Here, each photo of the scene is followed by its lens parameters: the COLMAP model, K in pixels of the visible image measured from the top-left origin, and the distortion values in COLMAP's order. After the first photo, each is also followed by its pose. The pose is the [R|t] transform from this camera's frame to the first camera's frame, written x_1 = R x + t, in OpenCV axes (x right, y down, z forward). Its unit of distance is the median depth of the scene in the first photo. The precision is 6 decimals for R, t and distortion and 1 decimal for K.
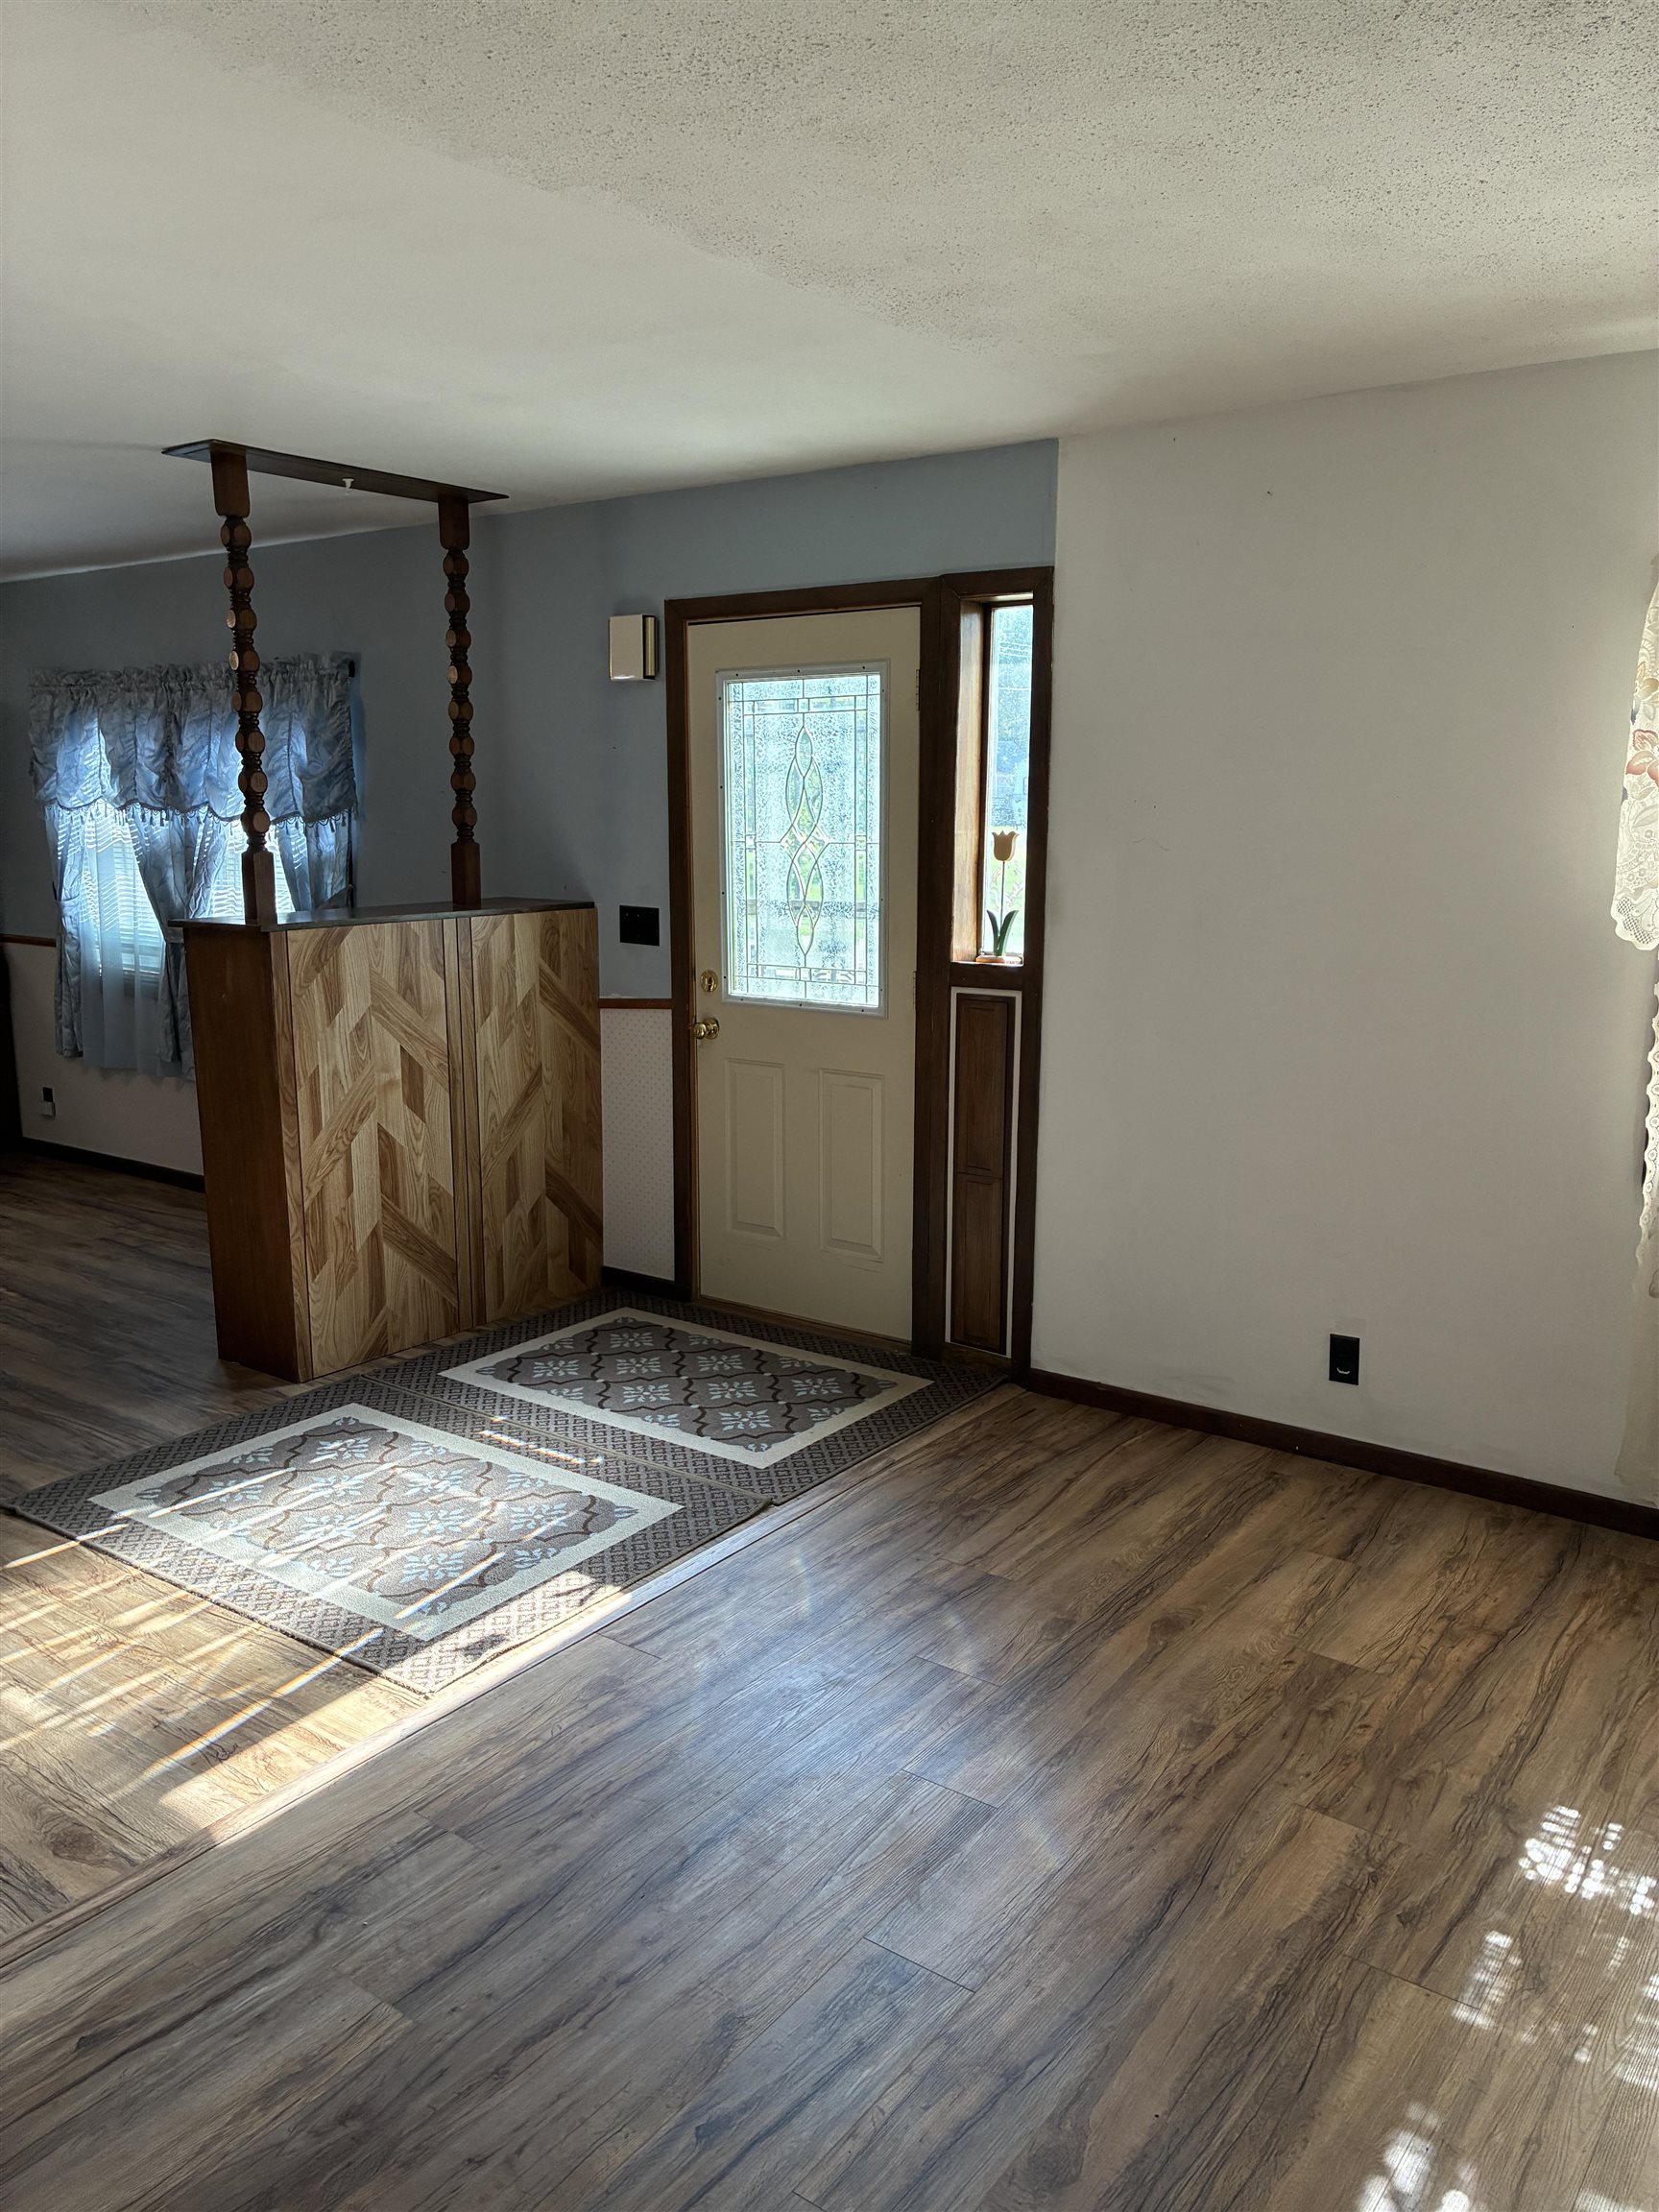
lens RADIAL K [[1671.0, 0, 829.5], [0, 1671.0, 1106.0], [0, 0, 1]] dist [0.037581, -0.034884]
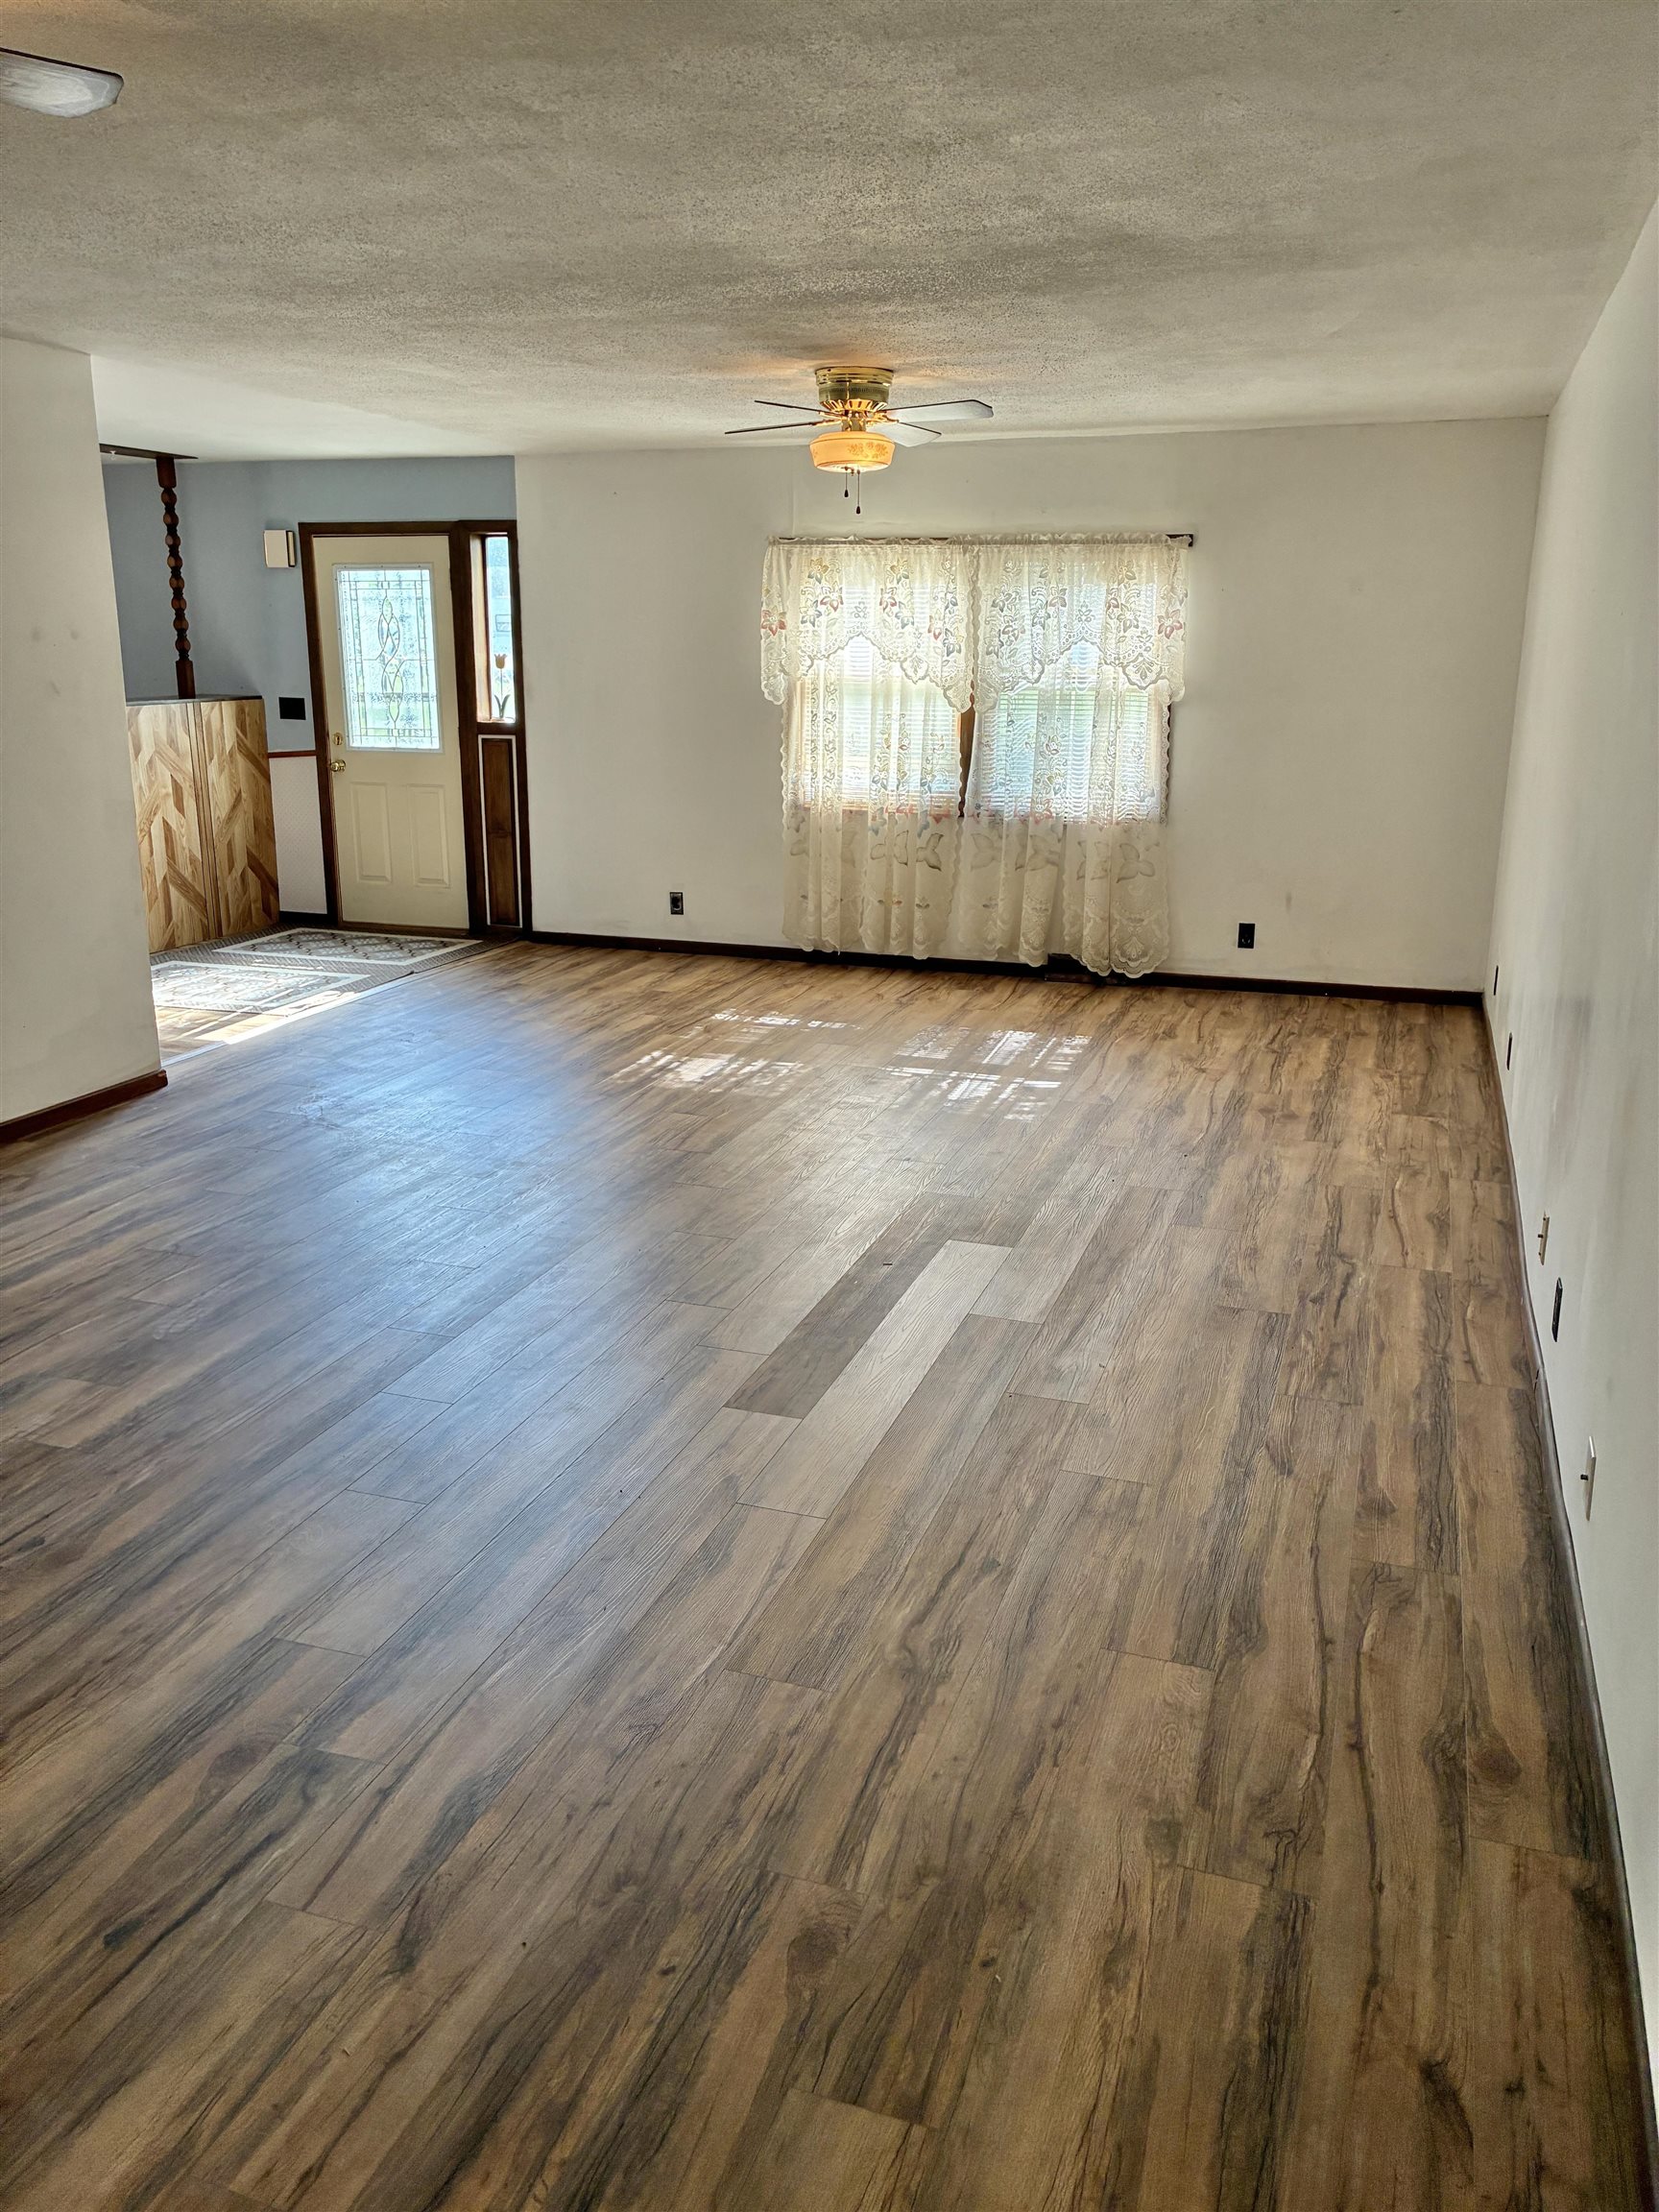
lens RADIAL K [[1668.9, 0, 824.0], [0, 1668.9, 1105.5], [0, 0, 1]] dist [0.050410, -0.064438]
pose [[0.954593, -0.075918, 0.288079, -0.131980], [0.049523, 0.993969, 0.097841, 0.178160], [-0.293770, -0.079132, 0.952595, -0.970989]]
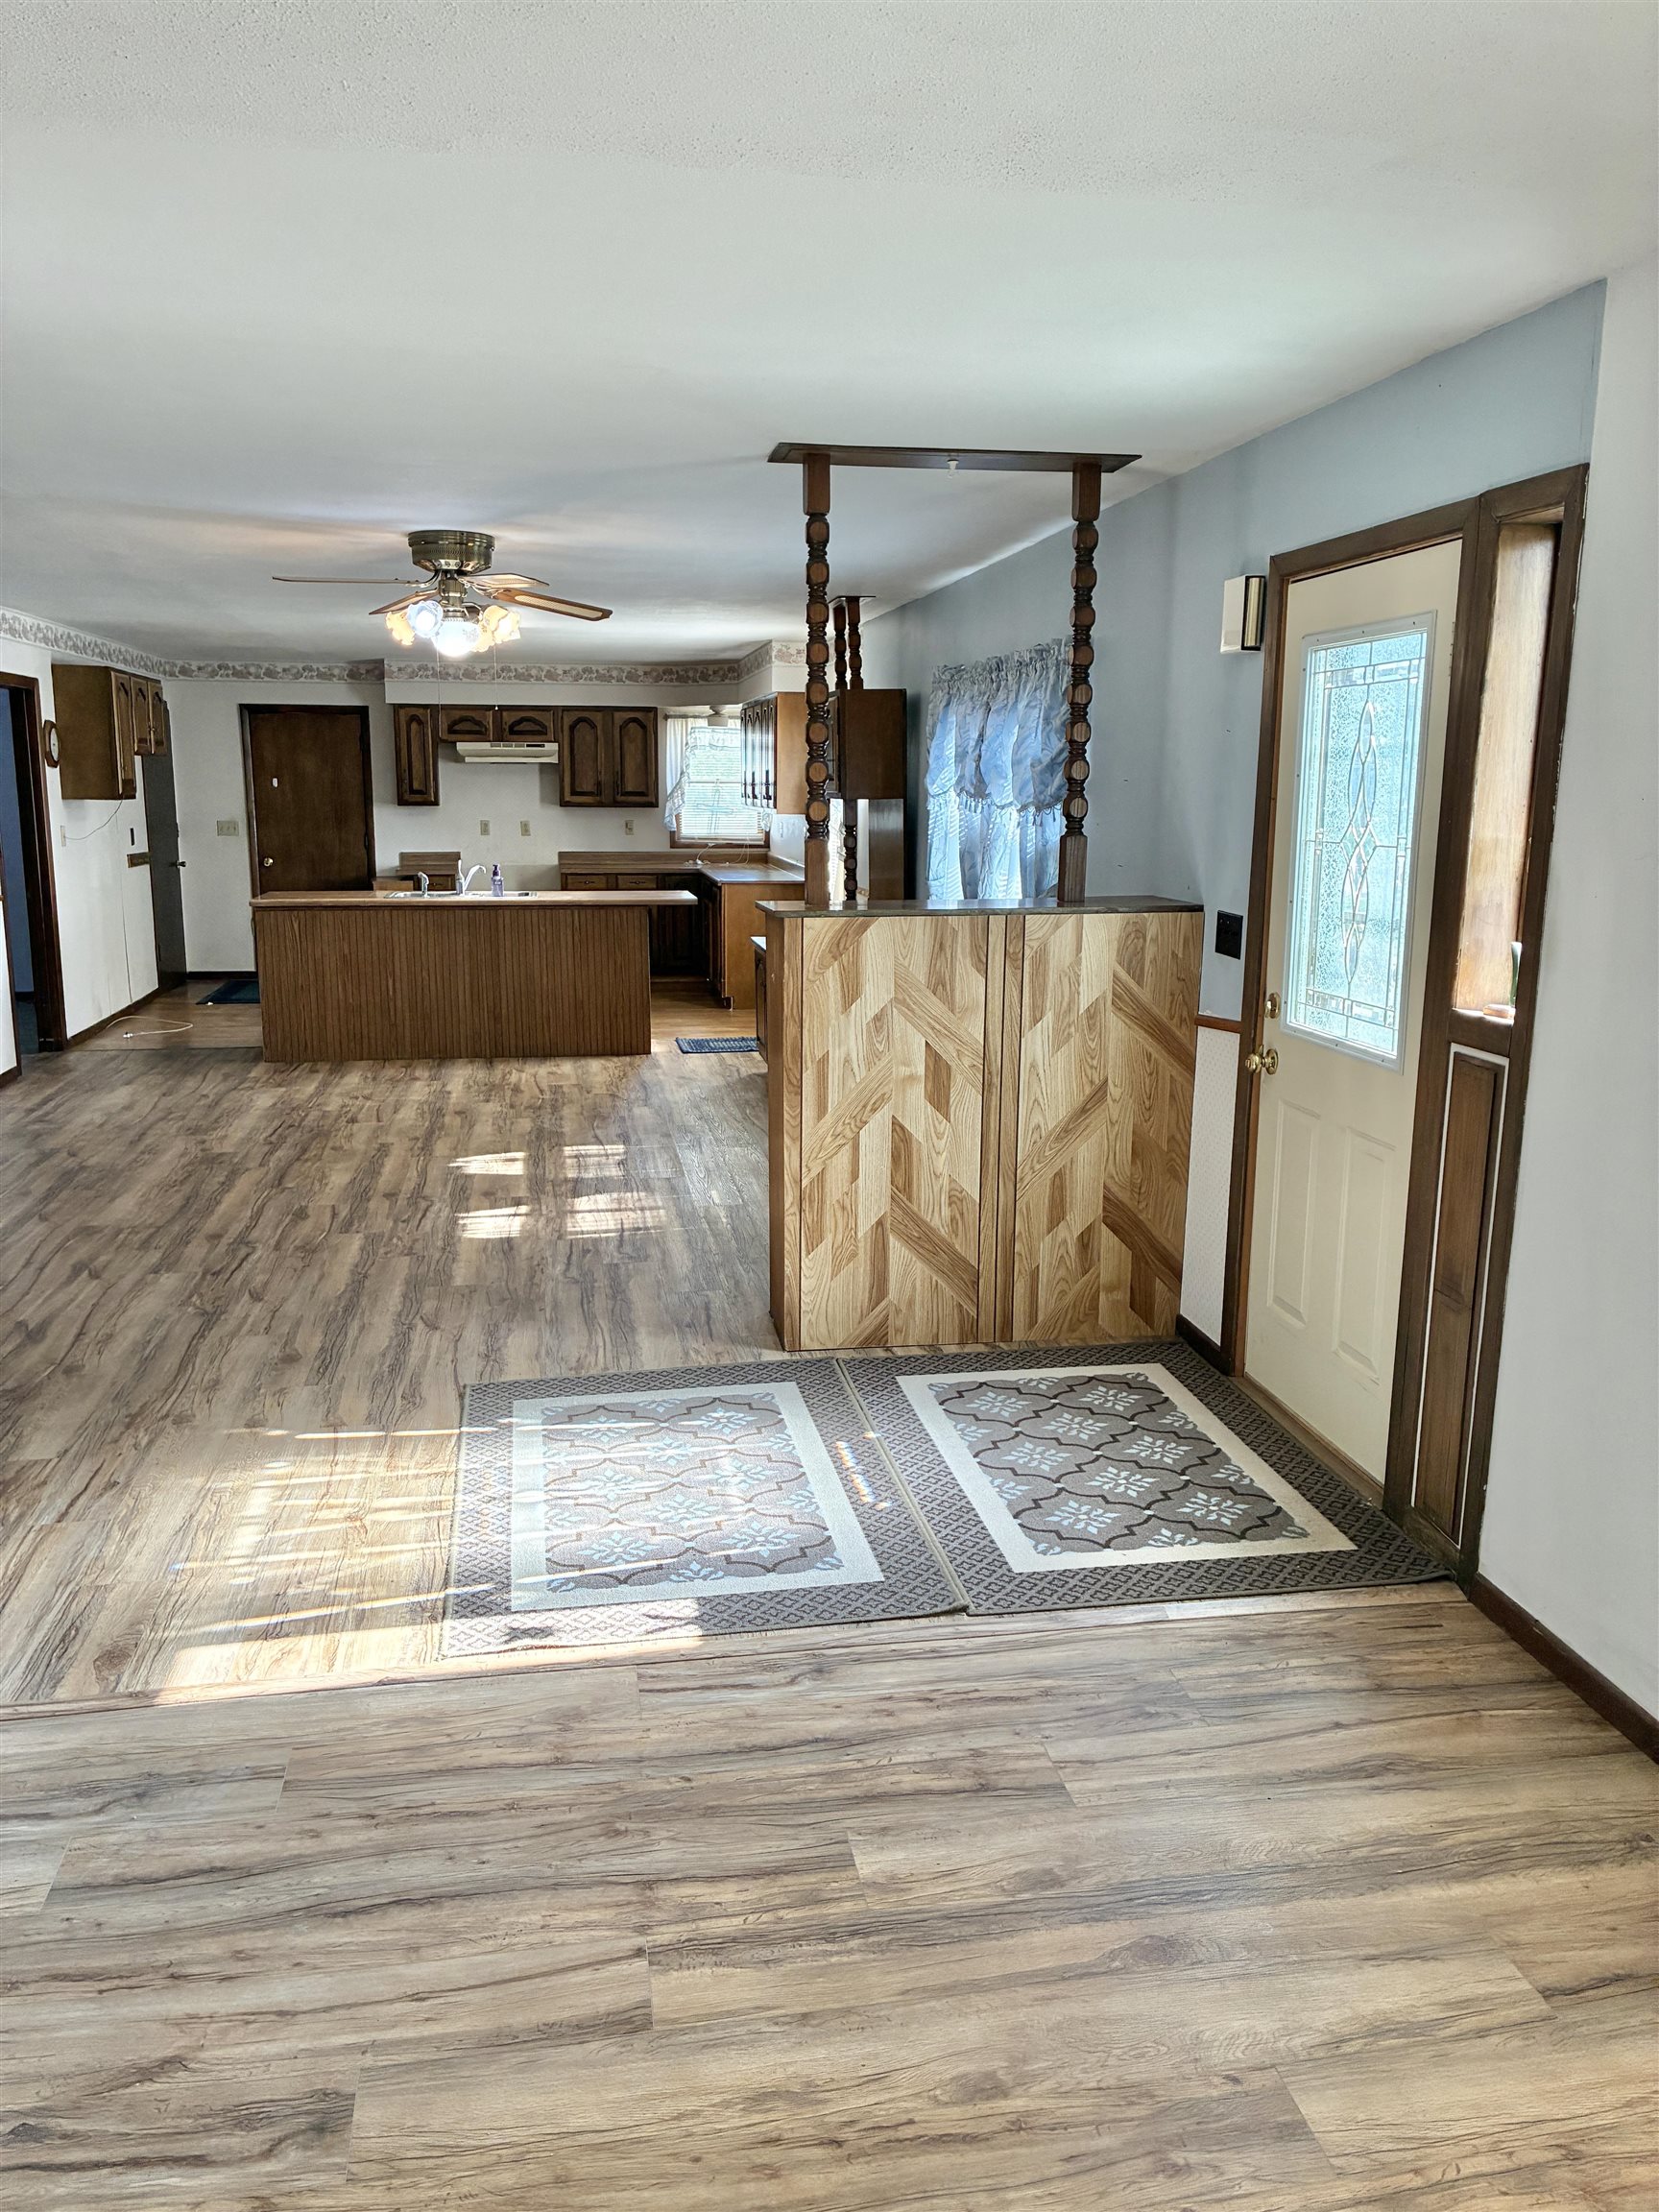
lens RADIAL K [[1671.0, 0, 829.5], [0, 1671.0, 1106.0], [0, 0, 1]] dist [0.037581, -0.034884]
pose [[0.720777, 0.138976, -0.679092, 0.372486], [-0.133129, 0.989211, 0.061142, -0.050382], [0.680262, 0.046337, 0.731503, 0.247956]]
